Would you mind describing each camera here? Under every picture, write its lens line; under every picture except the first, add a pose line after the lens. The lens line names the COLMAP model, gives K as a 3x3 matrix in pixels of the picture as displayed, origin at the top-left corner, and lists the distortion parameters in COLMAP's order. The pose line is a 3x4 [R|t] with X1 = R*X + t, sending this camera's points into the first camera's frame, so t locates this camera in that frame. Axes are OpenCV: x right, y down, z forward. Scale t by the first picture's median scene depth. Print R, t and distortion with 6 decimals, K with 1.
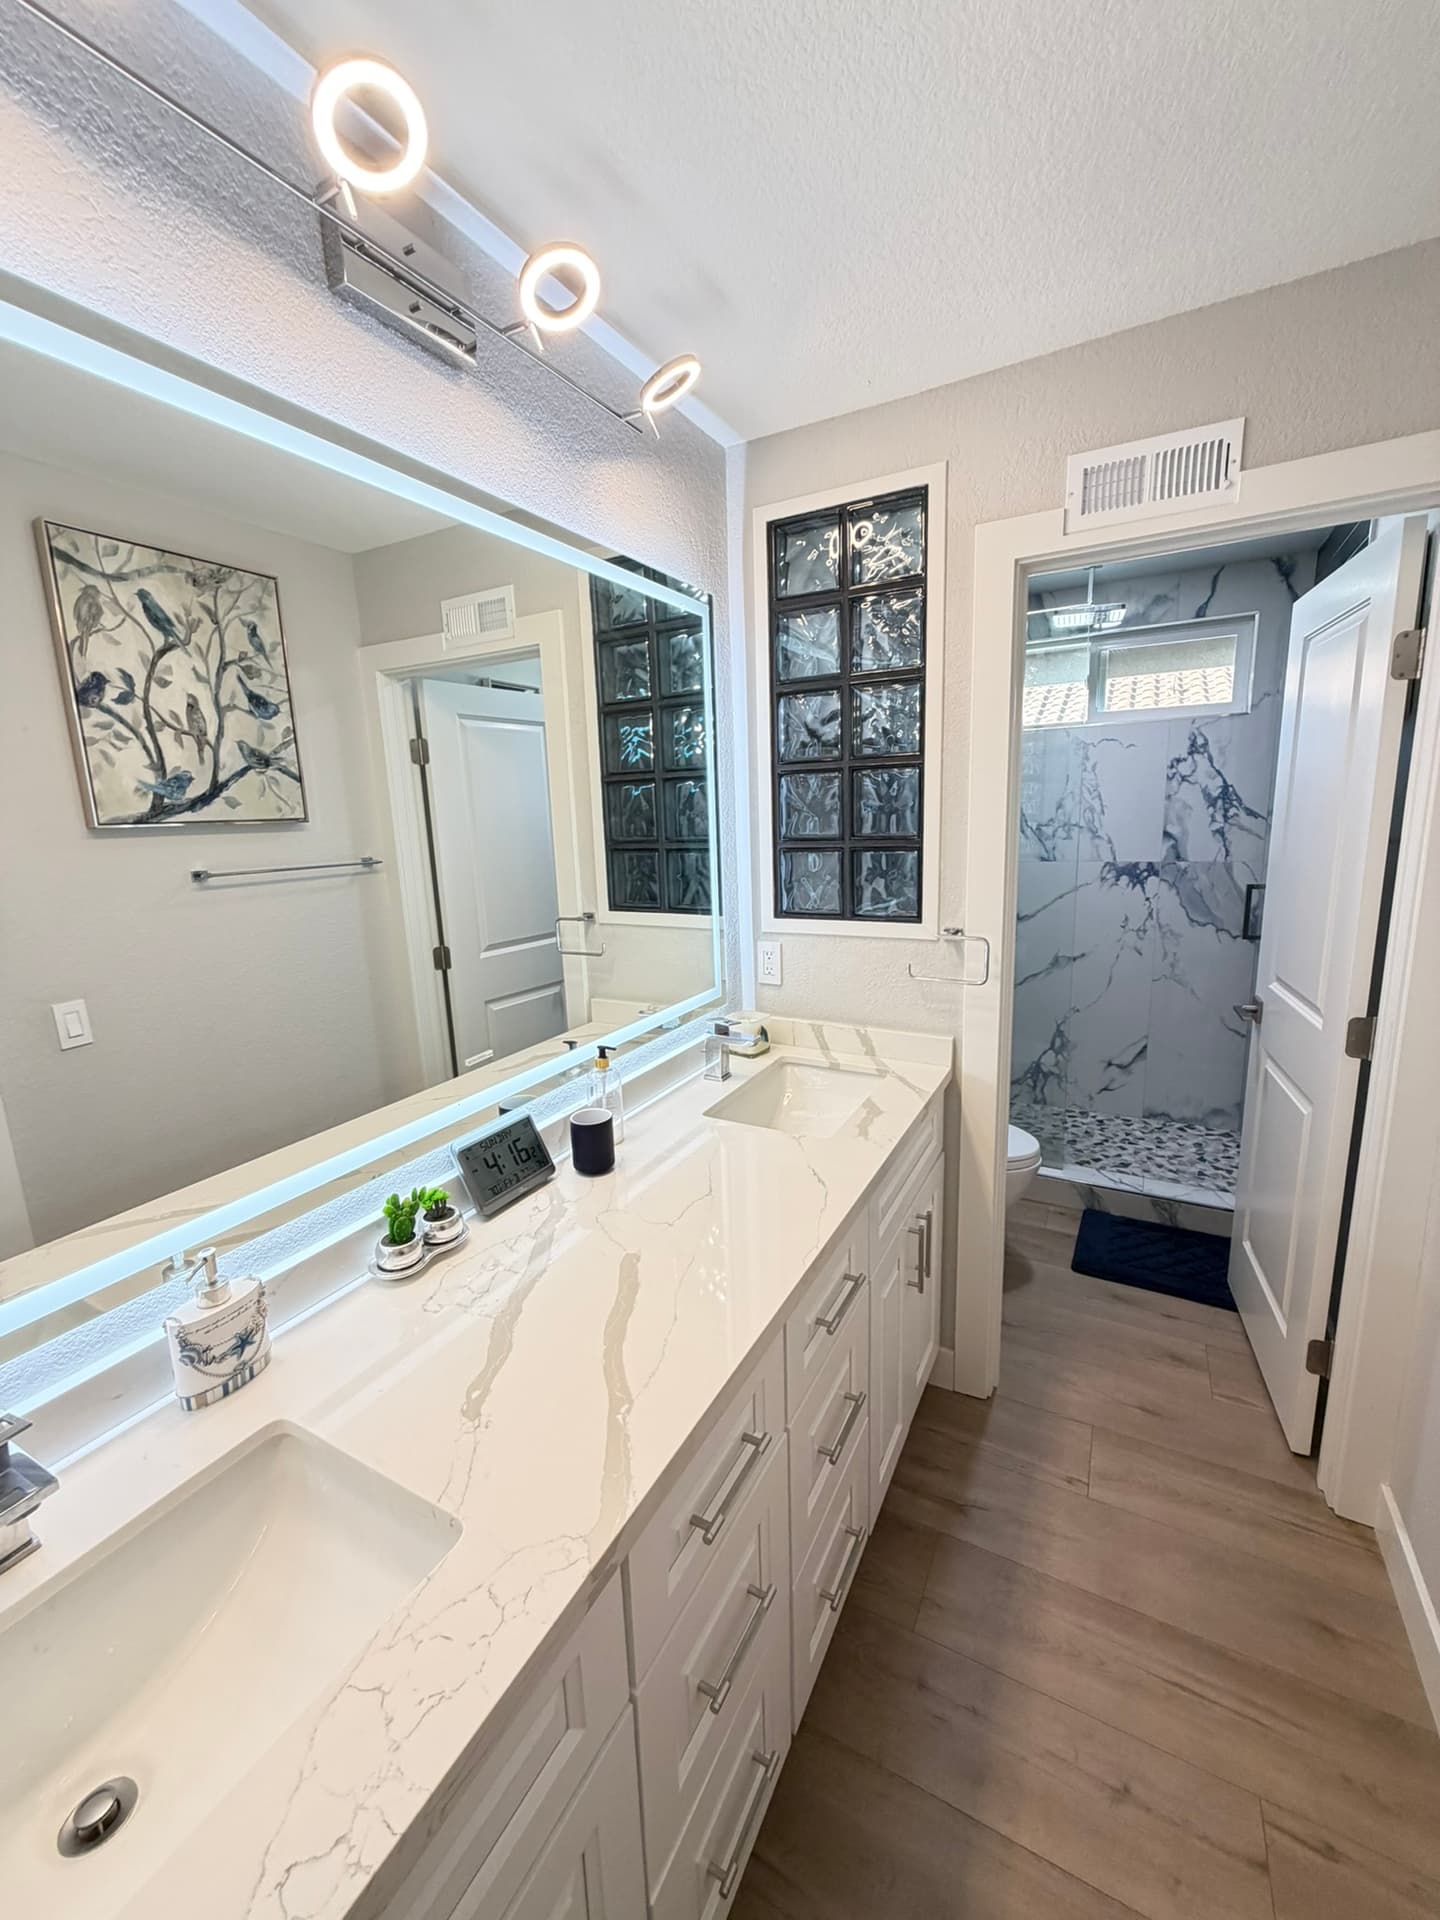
lens RADIAL K [[763.3, 0, 720.2], [0, 763.3, 953.0], [0, 0, 1]] dist [0.001492, 0.000287]
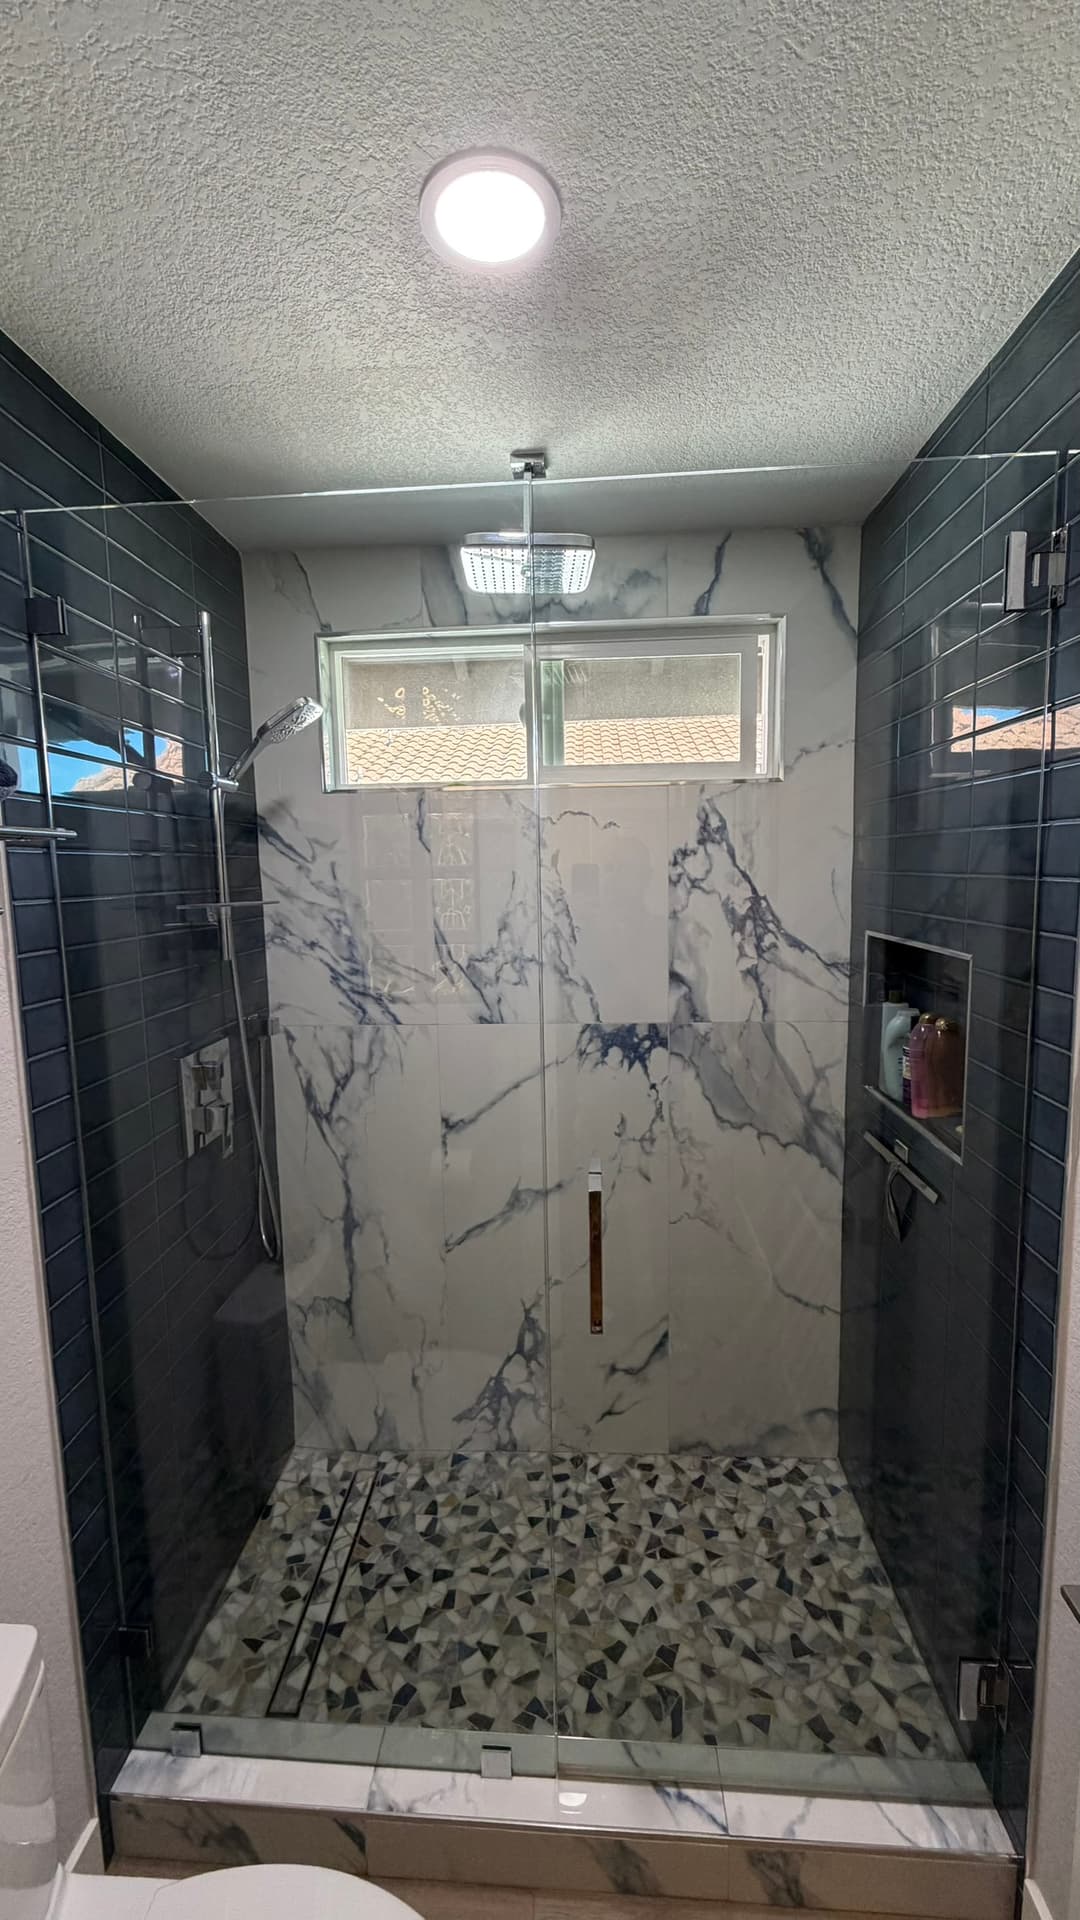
lens RADIAL K [[764.7, 0, 539.0], [0, 764.7, 958.9], [0, 0, 1]] dist [0.000654, 0.000111]
pose [[0.906669, -0.027507, 0.420946, 0.242302], [0.065734, 0.994895, -0.076572, -0.129664], [-0.416690, 0.097096, 0.903848, 0.508323]]
